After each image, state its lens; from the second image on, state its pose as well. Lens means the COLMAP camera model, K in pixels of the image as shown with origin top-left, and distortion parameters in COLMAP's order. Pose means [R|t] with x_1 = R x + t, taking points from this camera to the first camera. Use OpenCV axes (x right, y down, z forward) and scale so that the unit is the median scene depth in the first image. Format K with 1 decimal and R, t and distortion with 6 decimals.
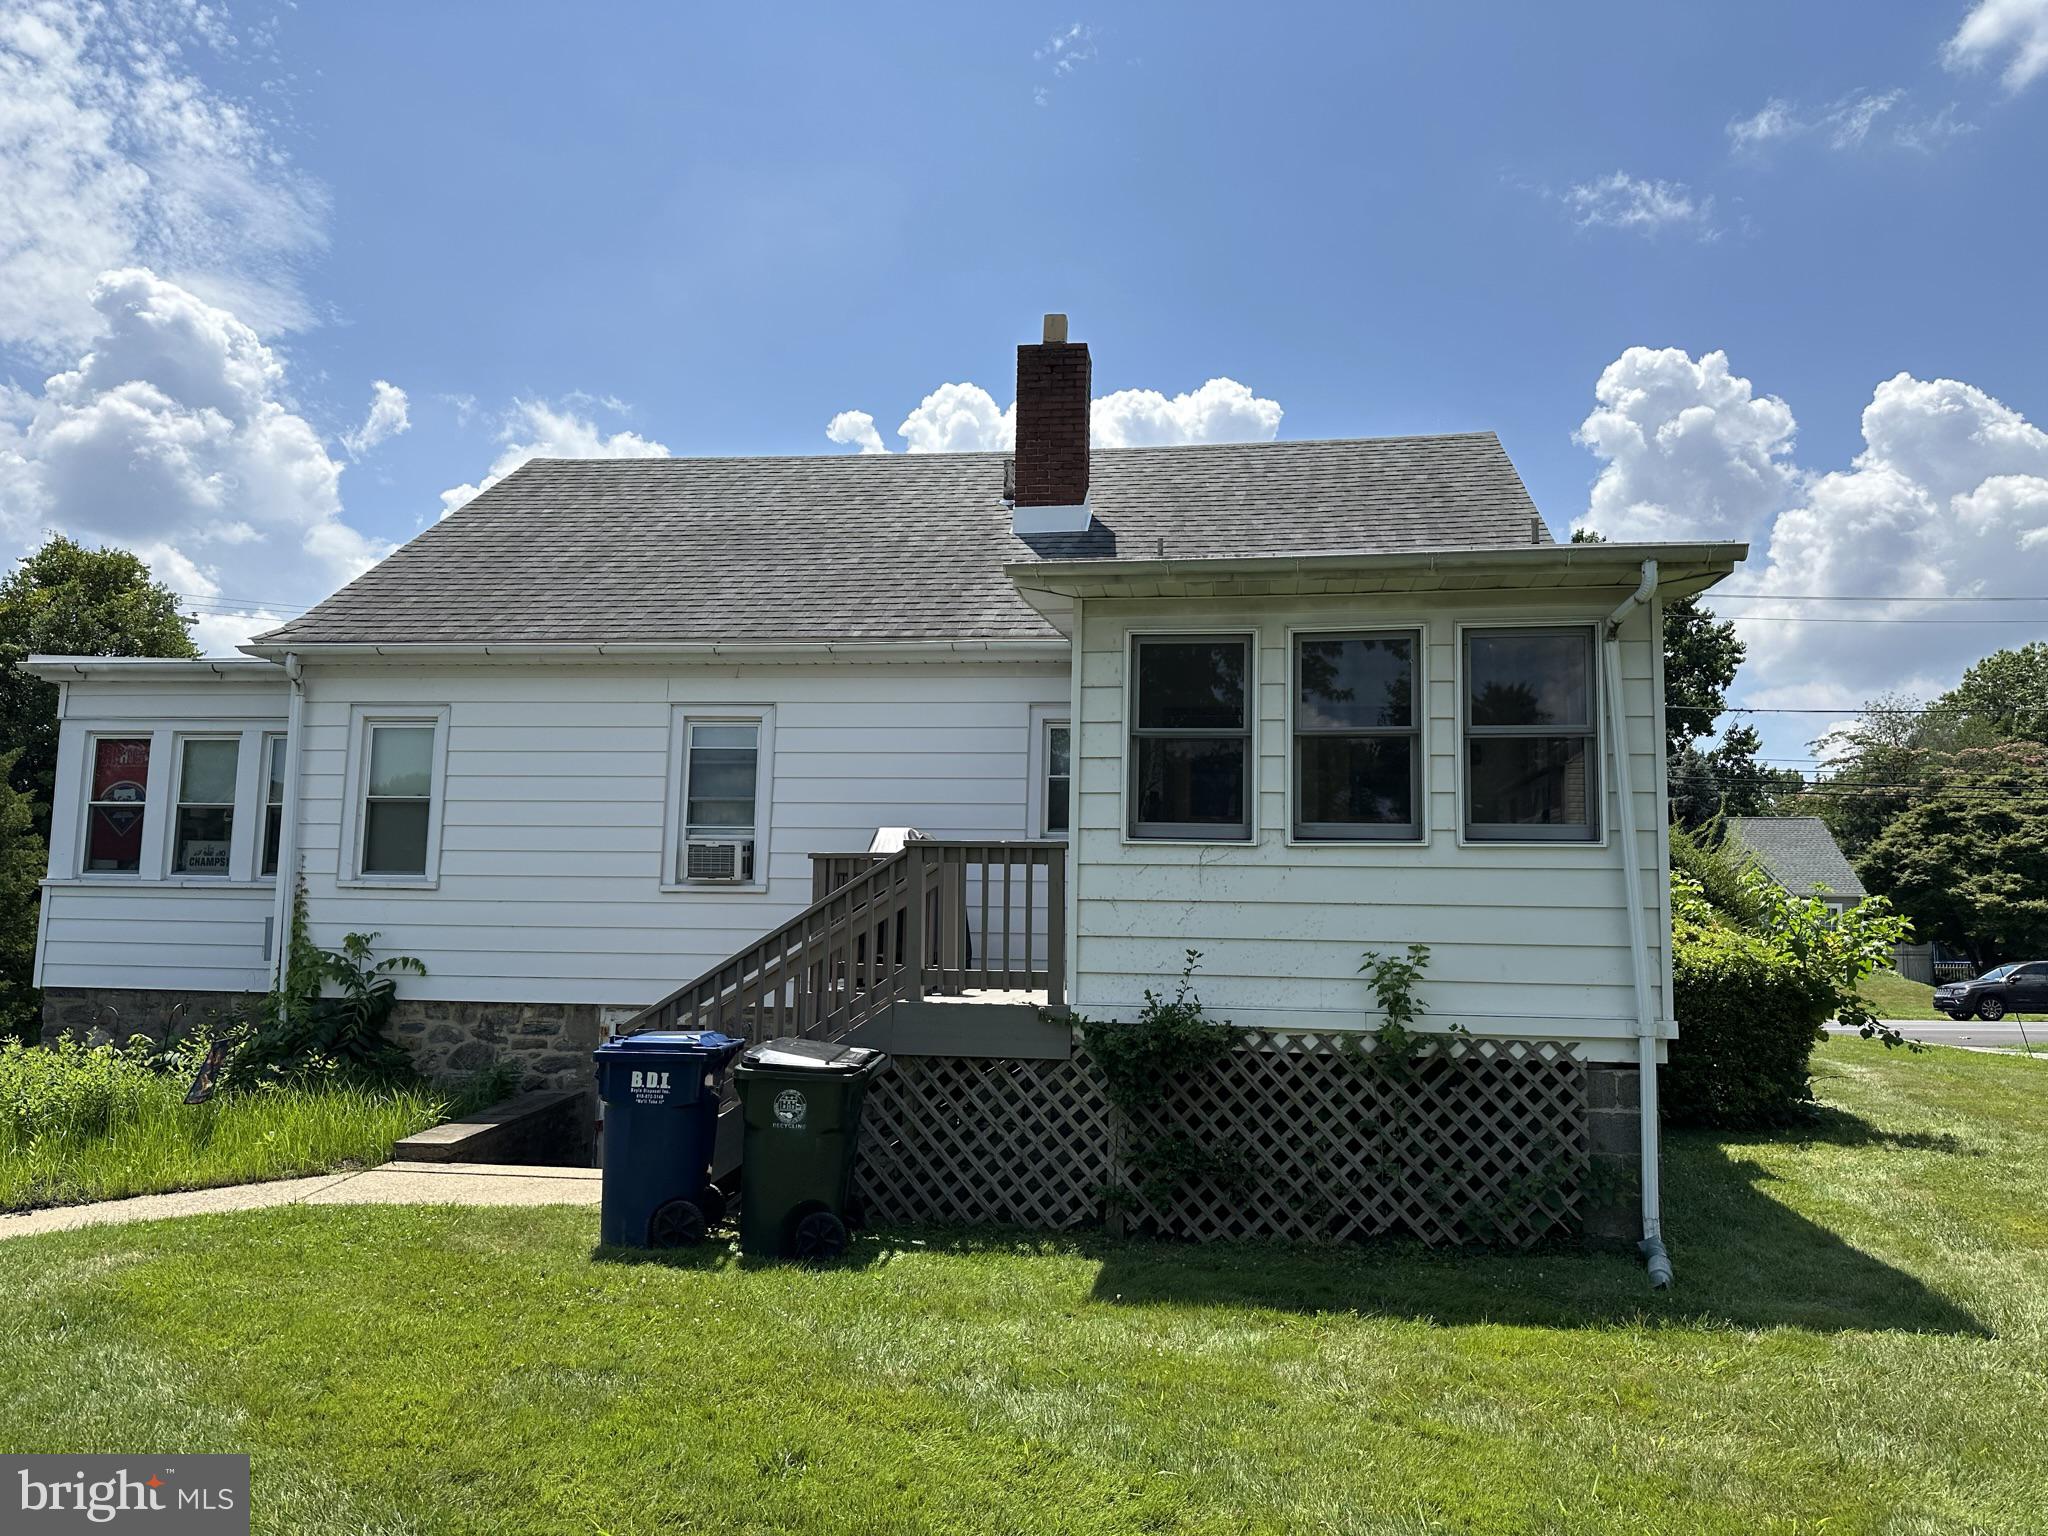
lens RADIAL K [[1450.9, 0, 1012.4], [0, 1450.9, 735.1], [0, 0, 1]] dist [-0.002297, -0.008241]
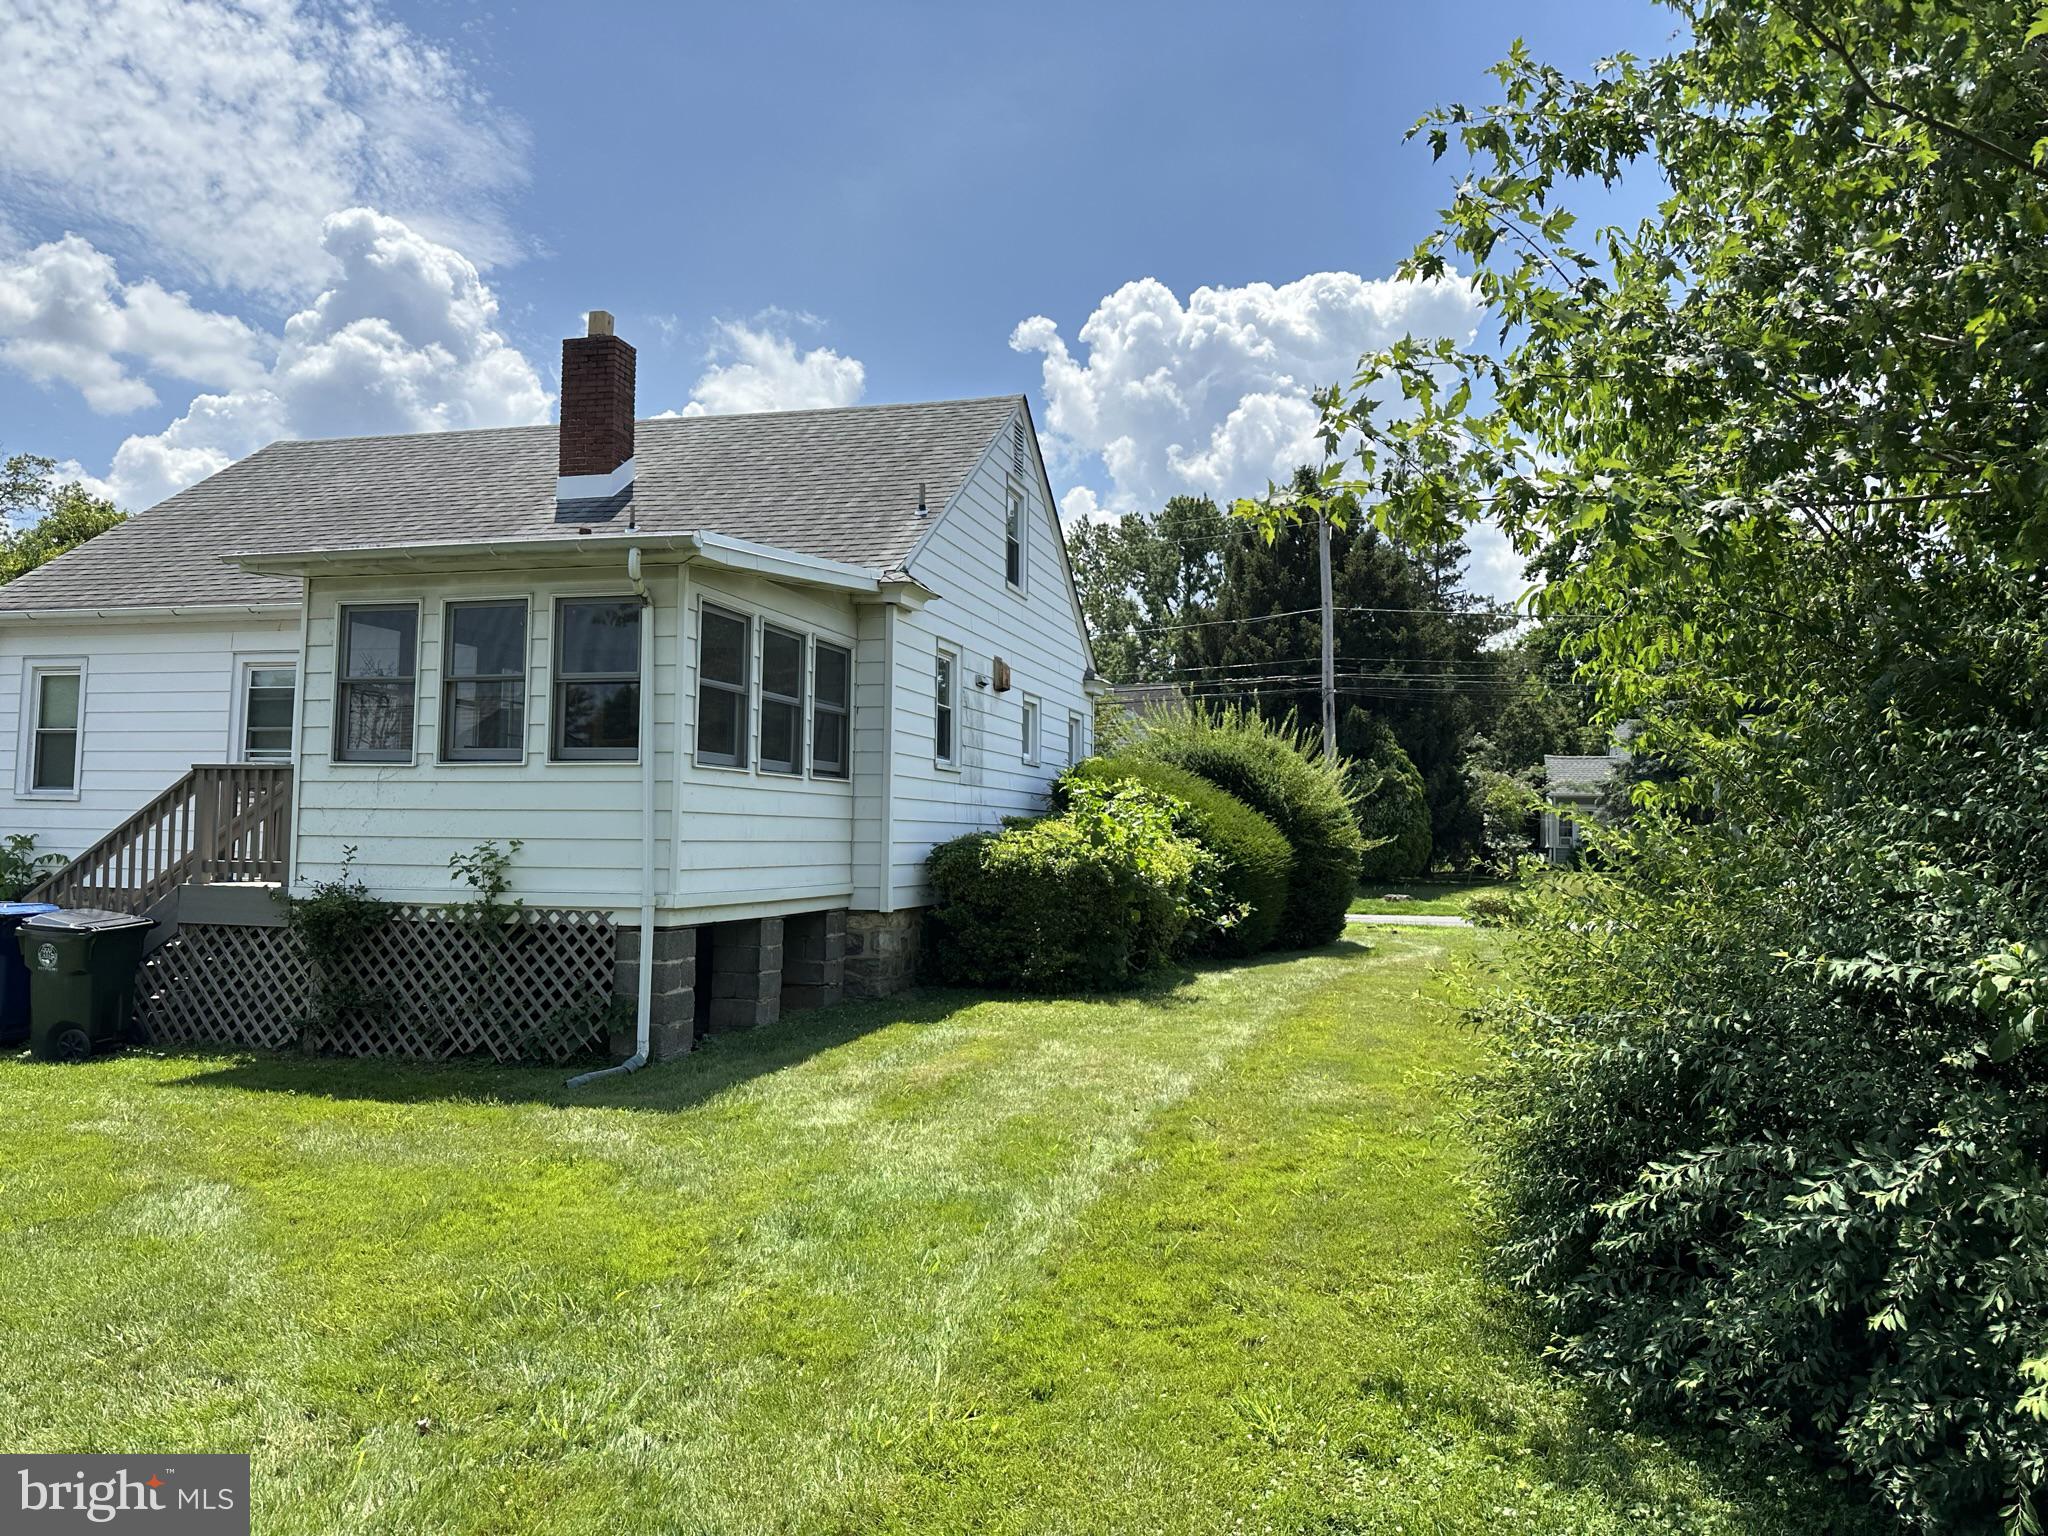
lens RADIAL K [[1402.4, 0, 1090.9], [0, 1402.4, 739.9], [0, 0, 1]] dist [0.001008, -0.027352]
pose [[0.996314, -0.016350, -0.084213, 0.911711], [0.022628, 0.996991, 0.074138, -0.029267], [0.082747, -0.075770, 0.993686, -0.218684]]
